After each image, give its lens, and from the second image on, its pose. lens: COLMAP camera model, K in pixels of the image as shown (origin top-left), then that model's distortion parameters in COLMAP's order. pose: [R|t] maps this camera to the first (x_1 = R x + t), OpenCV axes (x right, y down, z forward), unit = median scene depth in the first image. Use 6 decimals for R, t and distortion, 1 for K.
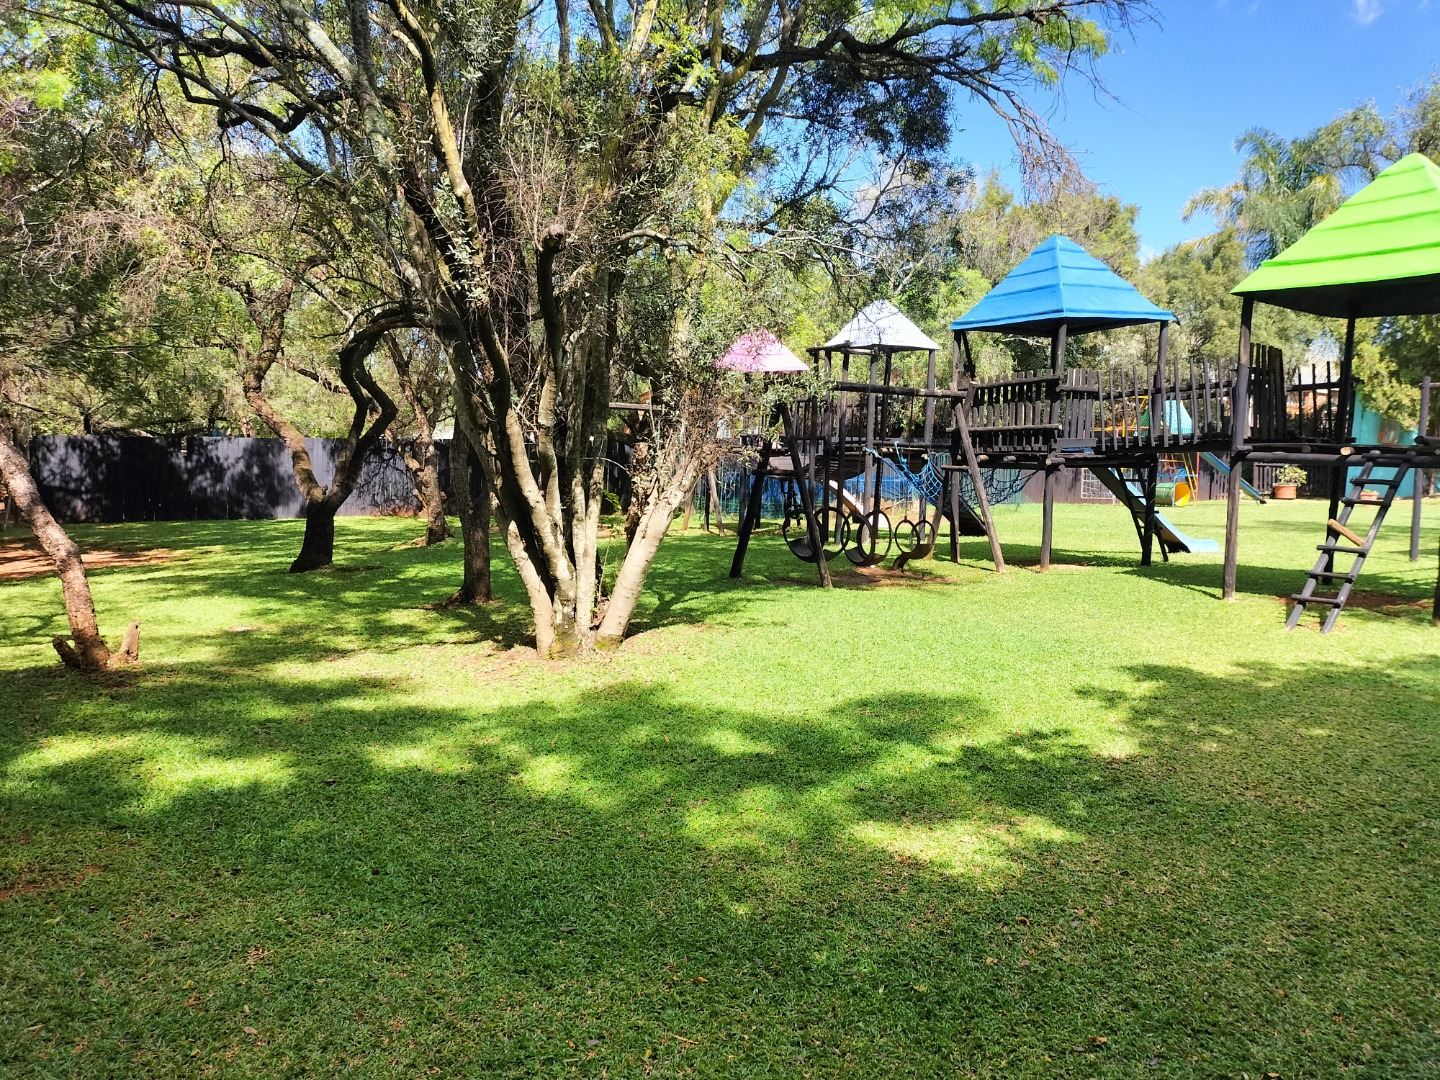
lens RADIAL K [[1095.4, 0, 720.0], [0, 1095.4, 540.0], [0, 0, 1]] dist [0.040804, -0.060189]
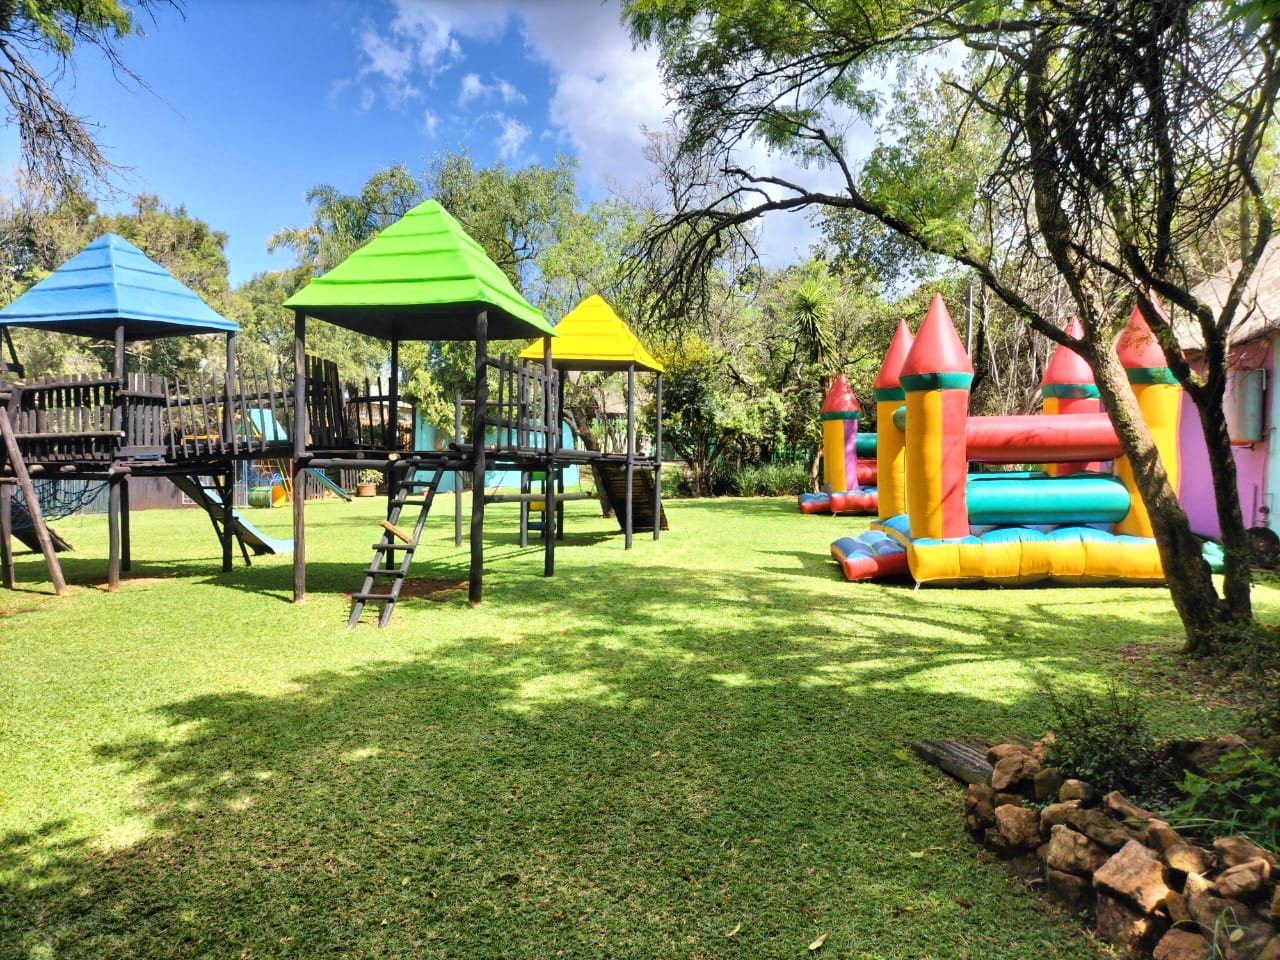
lens RADIAL K [[973.7, 0, 640.0], [0, 973.7, 480.0], [0, 0, 1]] dist [0.040804, -0.060189]
pose [[0.738026, -0.028558, 0.674168, 0.068195], [0.066993, 0.997269, -0.031094, -0.007957], [-0.671438, 0.068112, 0.737924, 0.086244]]
